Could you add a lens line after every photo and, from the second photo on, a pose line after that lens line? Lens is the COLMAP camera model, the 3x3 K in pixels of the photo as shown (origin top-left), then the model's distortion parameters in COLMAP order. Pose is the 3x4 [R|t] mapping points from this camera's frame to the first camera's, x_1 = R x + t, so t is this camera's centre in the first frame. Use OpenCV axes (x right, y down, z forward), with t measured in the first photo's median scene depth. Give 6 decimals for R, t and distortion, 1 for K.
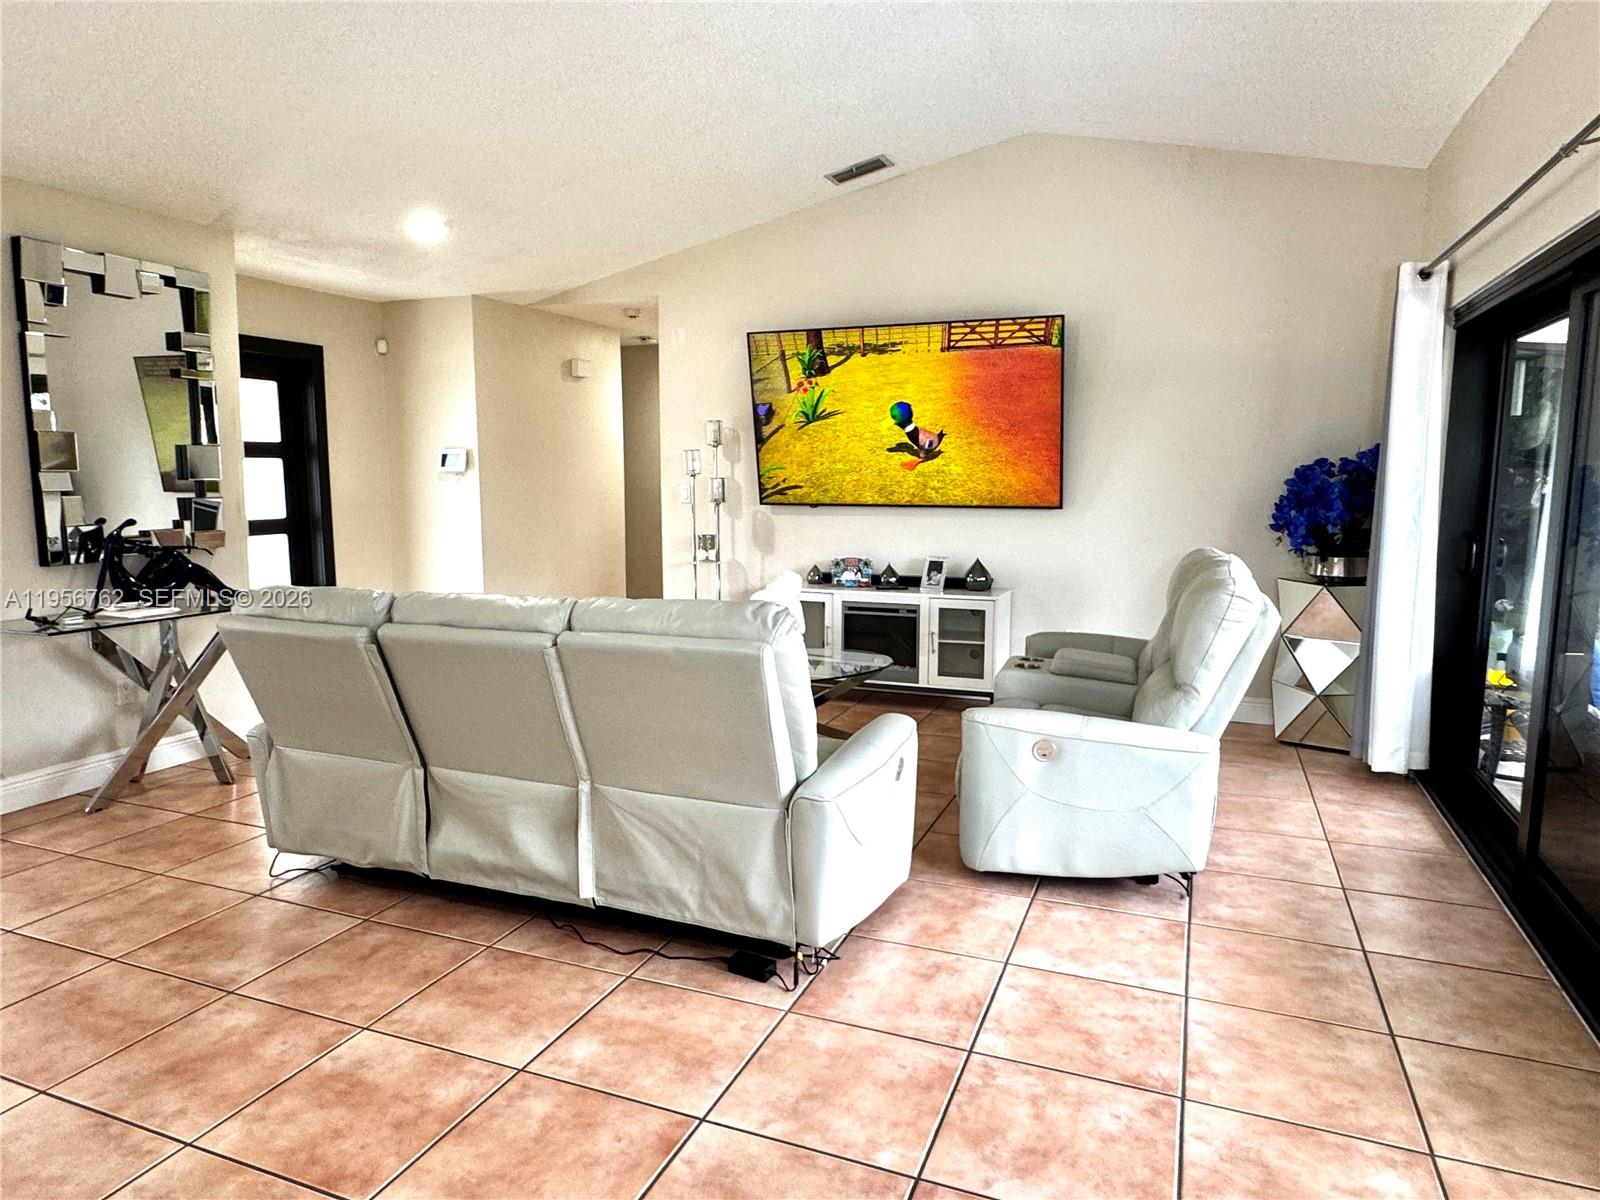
lens RADIAL K [[997.7, 0, 796.8], [0, 997.7, 601.1], [0, 0, 1]] dist [-0.007320, 0.000810]
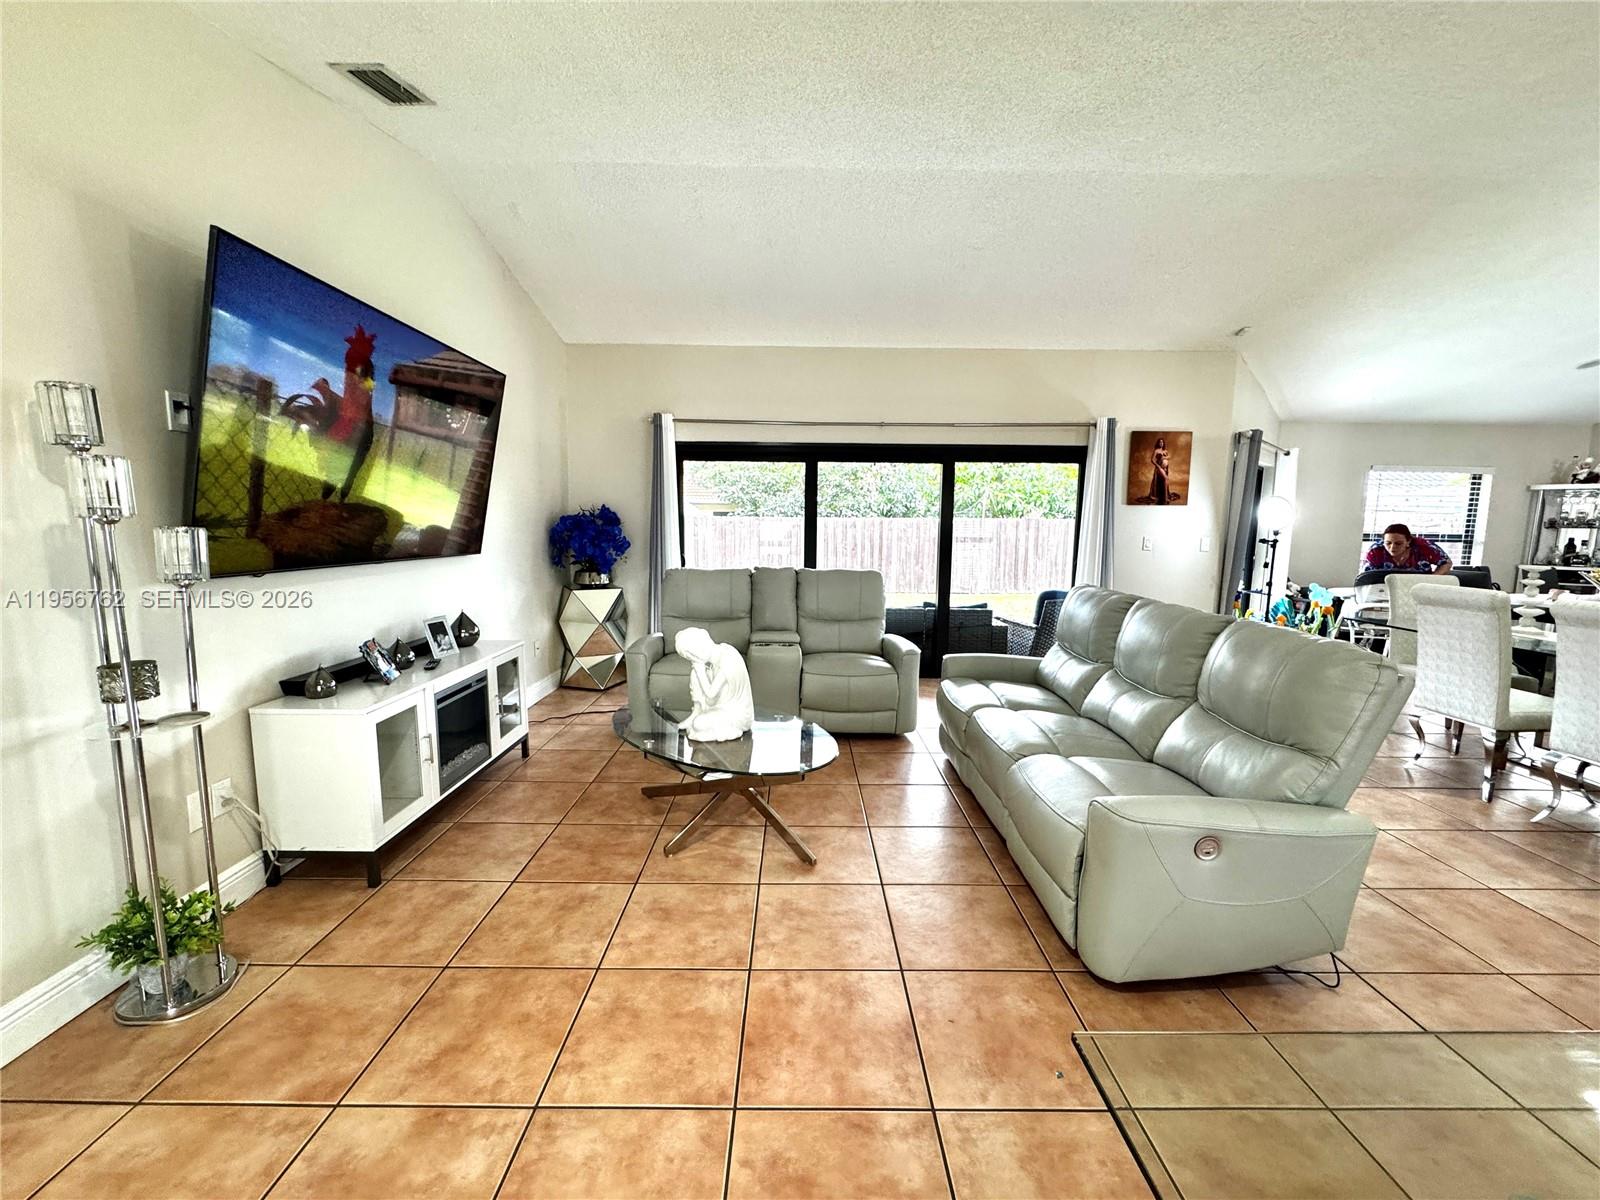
lens RADIAL K [[644.0, 0, 796.8], [0, 644.0, 597.0], [0, 0, 1]] dist [-0.001722, 0.000527]
pose [[-0.375007, -0.112522, 0.920168, -0.874154], [0.115454, 0.979209, 0.166794, -0.215158], [-0.919805, 0.168786, -0.354219, 1.656643]]
